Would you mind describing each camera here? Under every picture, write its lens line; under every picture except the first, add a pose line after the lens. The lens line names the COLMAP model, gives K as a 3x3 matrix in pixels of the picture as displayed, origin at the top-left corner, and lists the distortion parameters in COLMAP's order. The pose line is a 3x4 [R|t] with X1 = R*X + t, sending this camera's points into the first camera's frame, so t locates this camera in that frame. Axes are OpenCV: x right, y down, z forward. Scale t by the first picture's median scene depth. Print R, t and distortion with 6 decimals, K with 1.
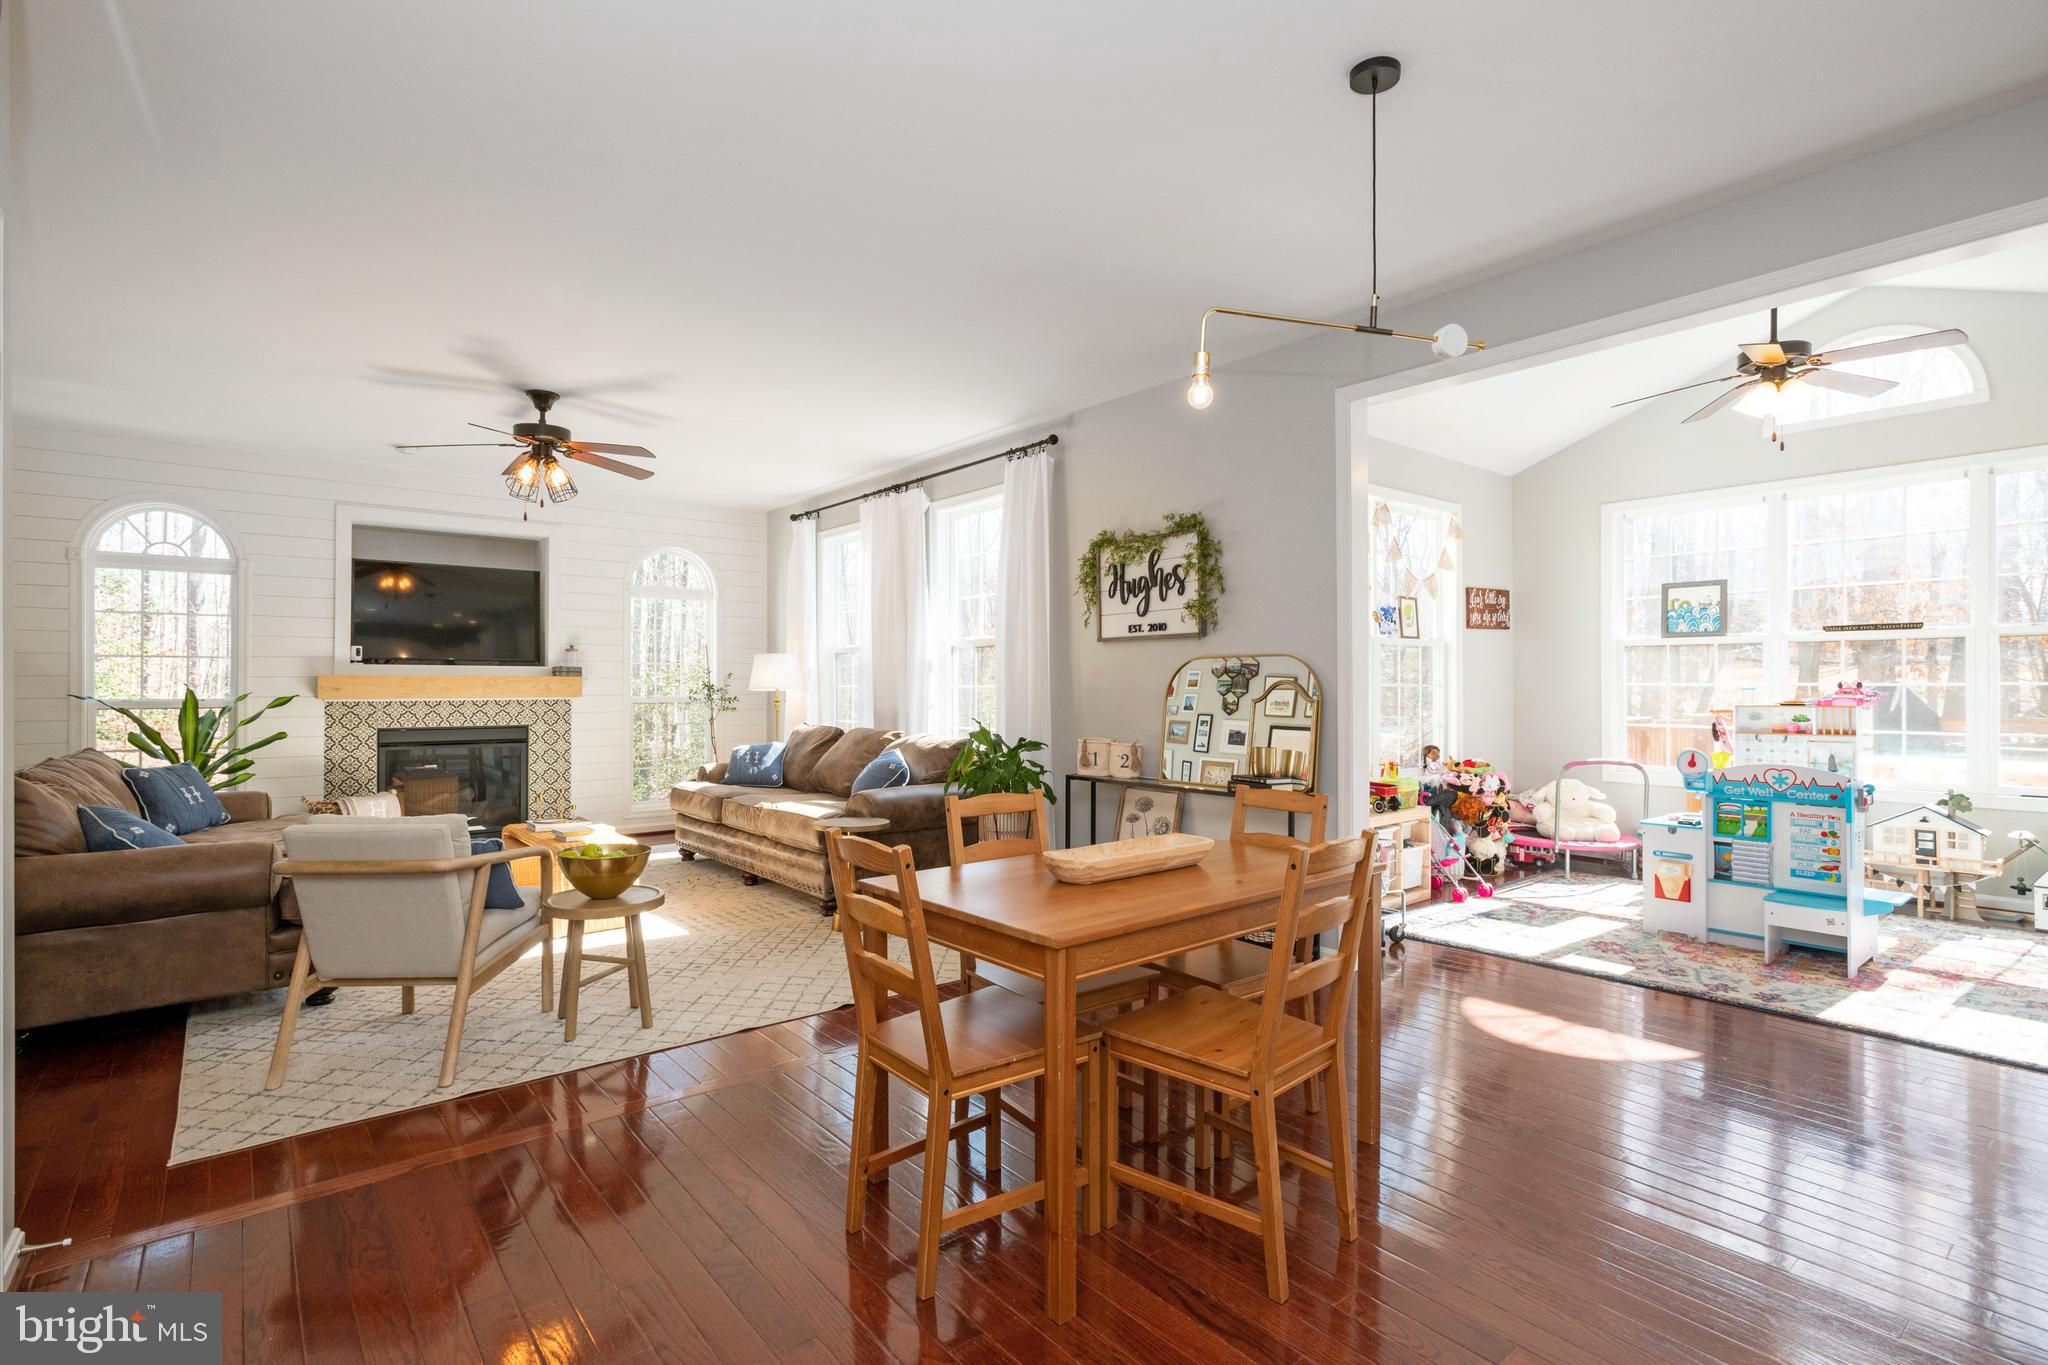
lens RADIAL K [[979.6, 0, 1029.1], [0, 979.6, 689.8], [0, 0, 1]] dist [-0.005576, 0.002203]
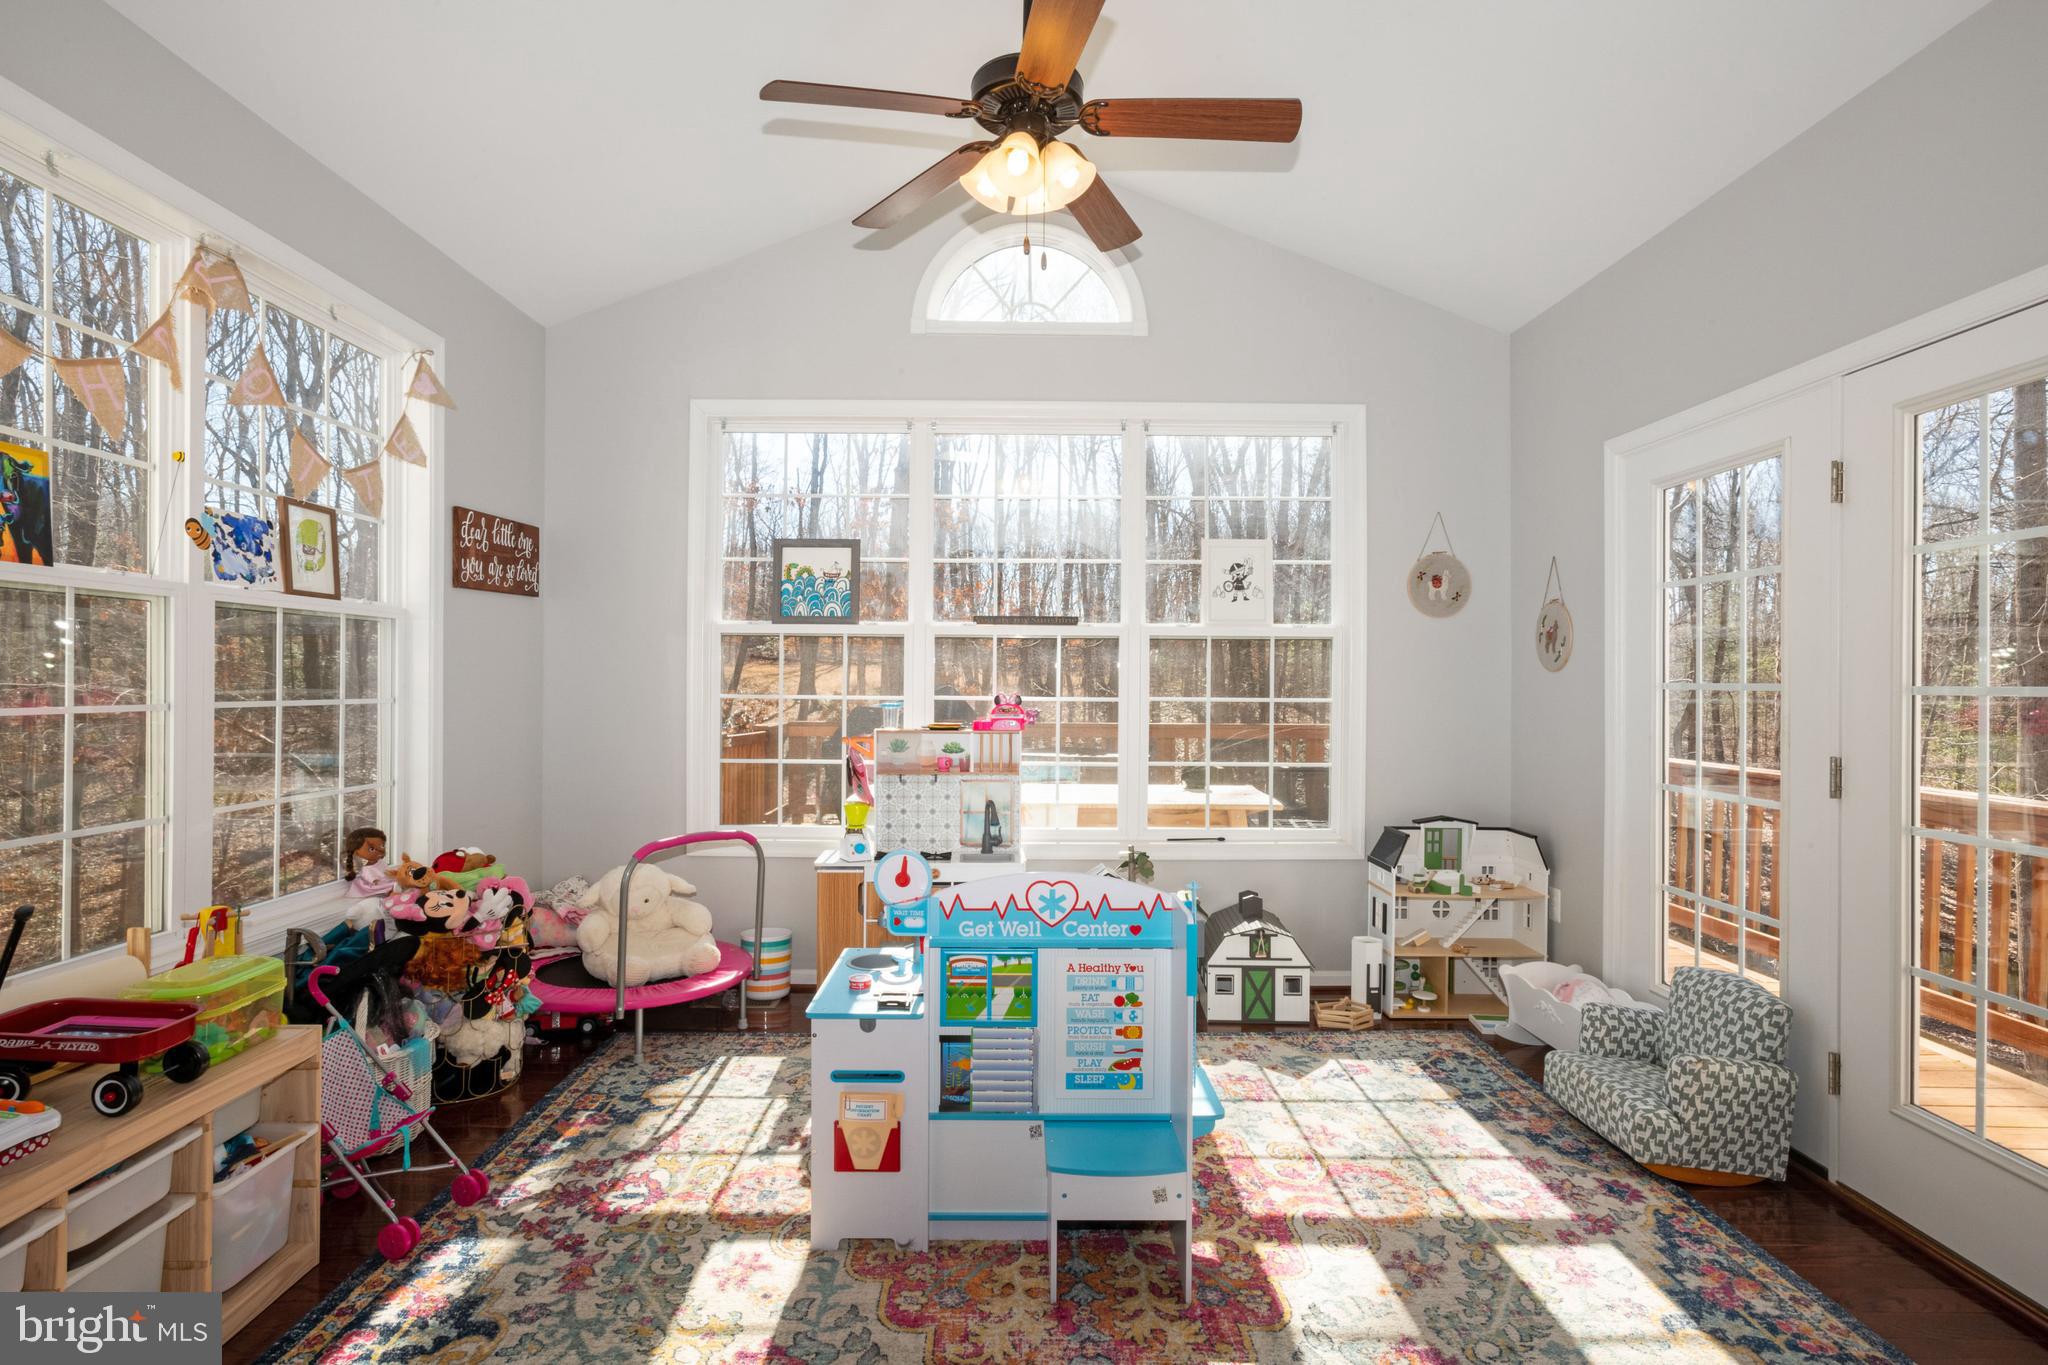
lens RADIAL K [[1034.6, 0, 1014.4], [0, 1034.6, 680.7], [0, 0, 1]] dist [0.004512, 0.007658]
pose [[0.638606, 0.006357, 0.769508, 0.239132], [-0.005275, 0.999979, -0.003884, -0.014516], [-0.769516, -0.001579, 0.638626, 0.470499]]
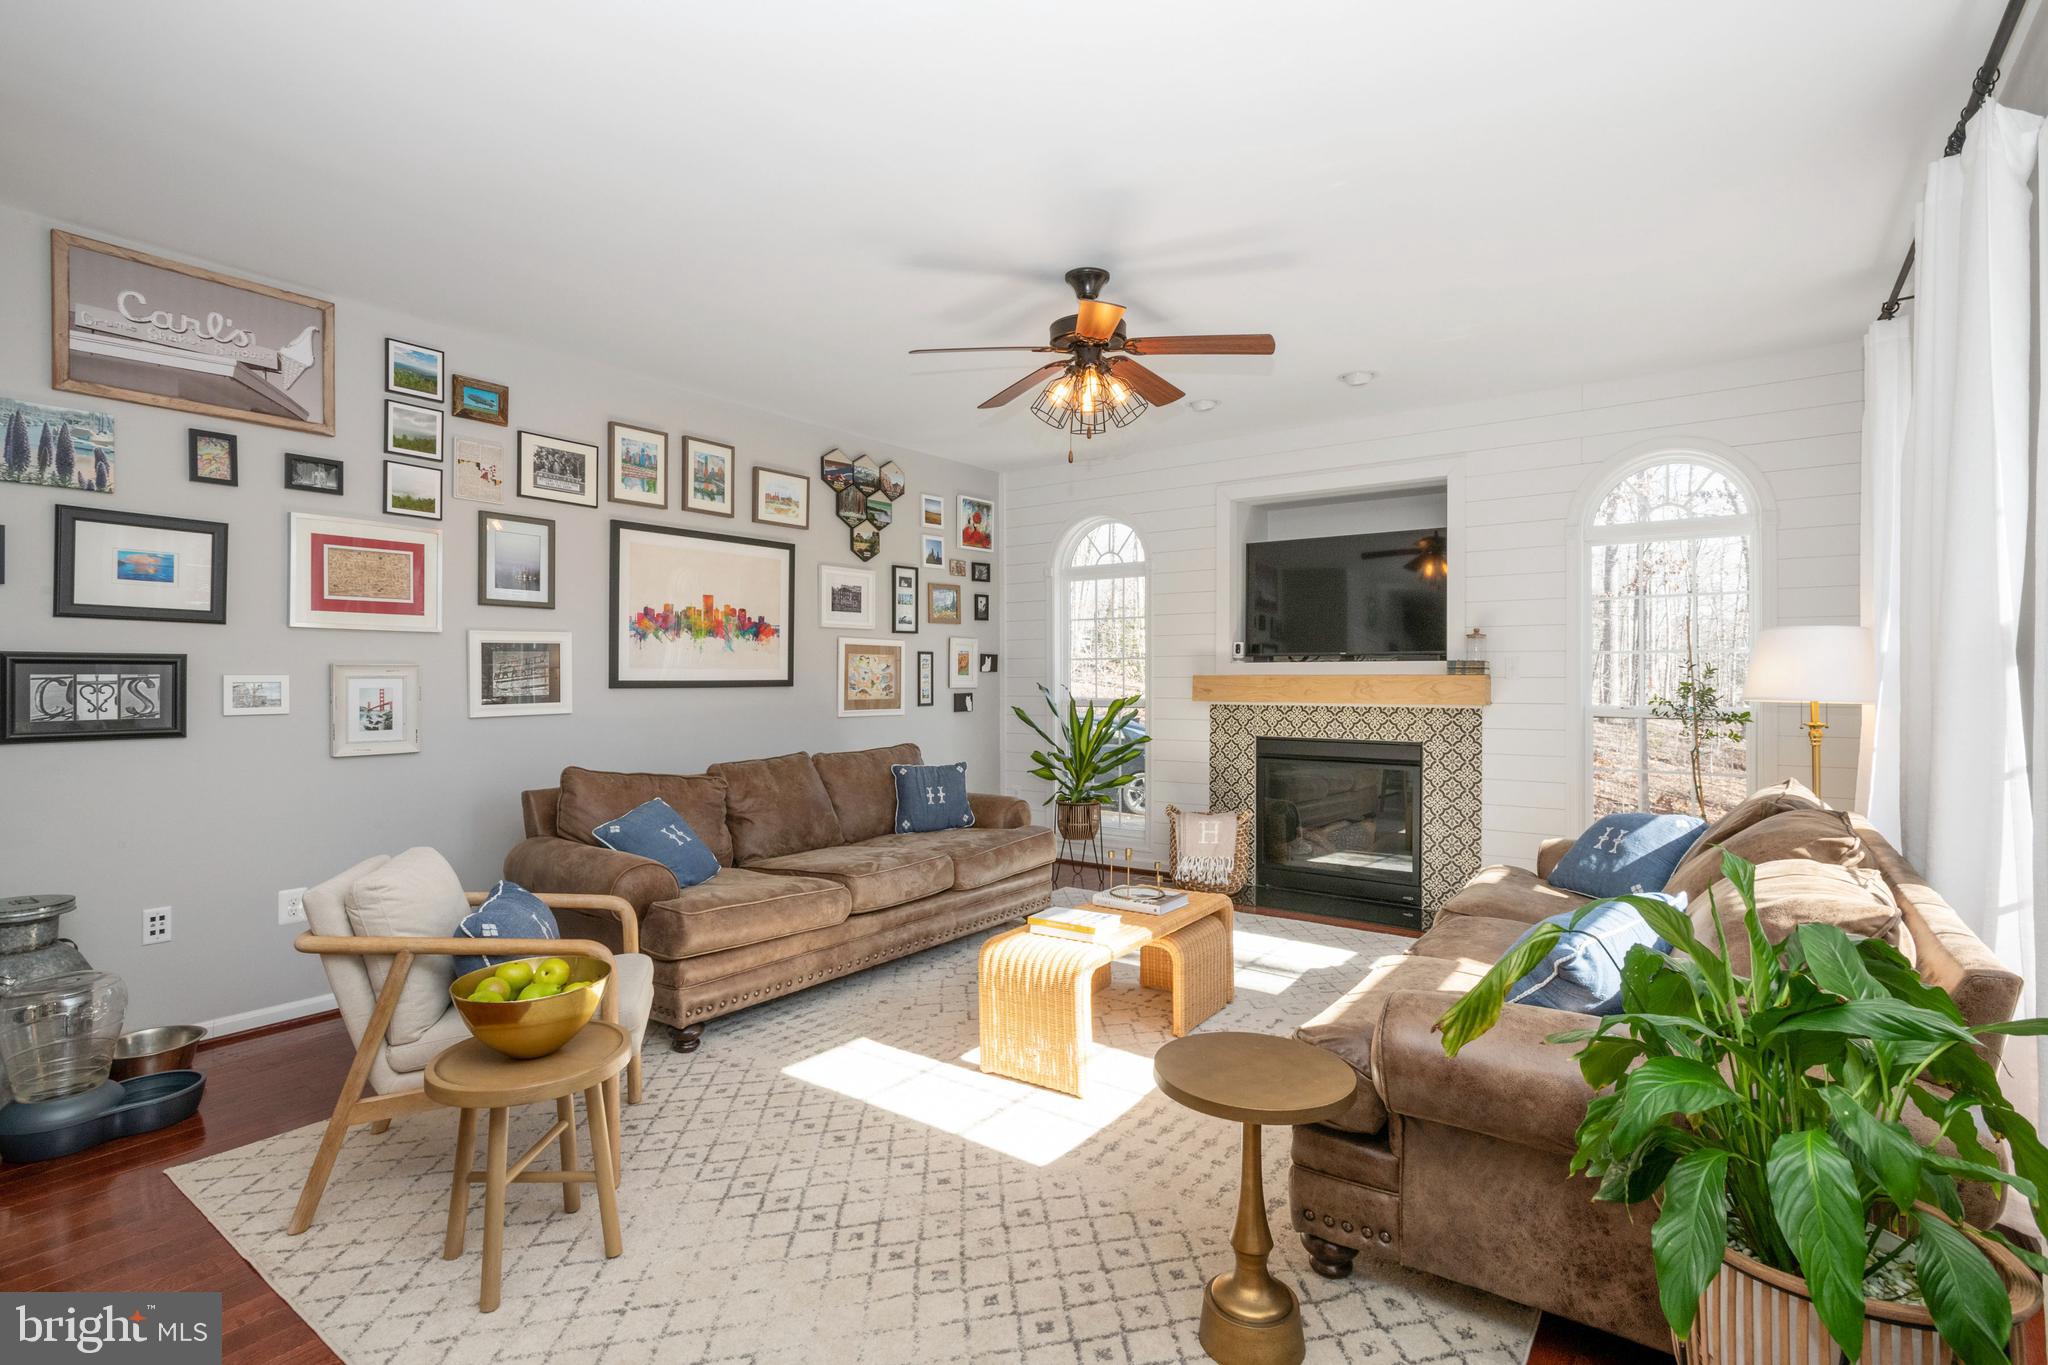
lens RADIAL K [[979.6, 0, 1030.5], [0, 979.6, 673.6], [0, 0, 1]] dist [-0.005576, 0.002203]
pose [[0.247410, -0.002088, -0.968909, 0.135099], [-0.001881, 0.999995, -0.002635, -0.014503], [0.968909, 0.002474, 0.247405, 0.644942]]
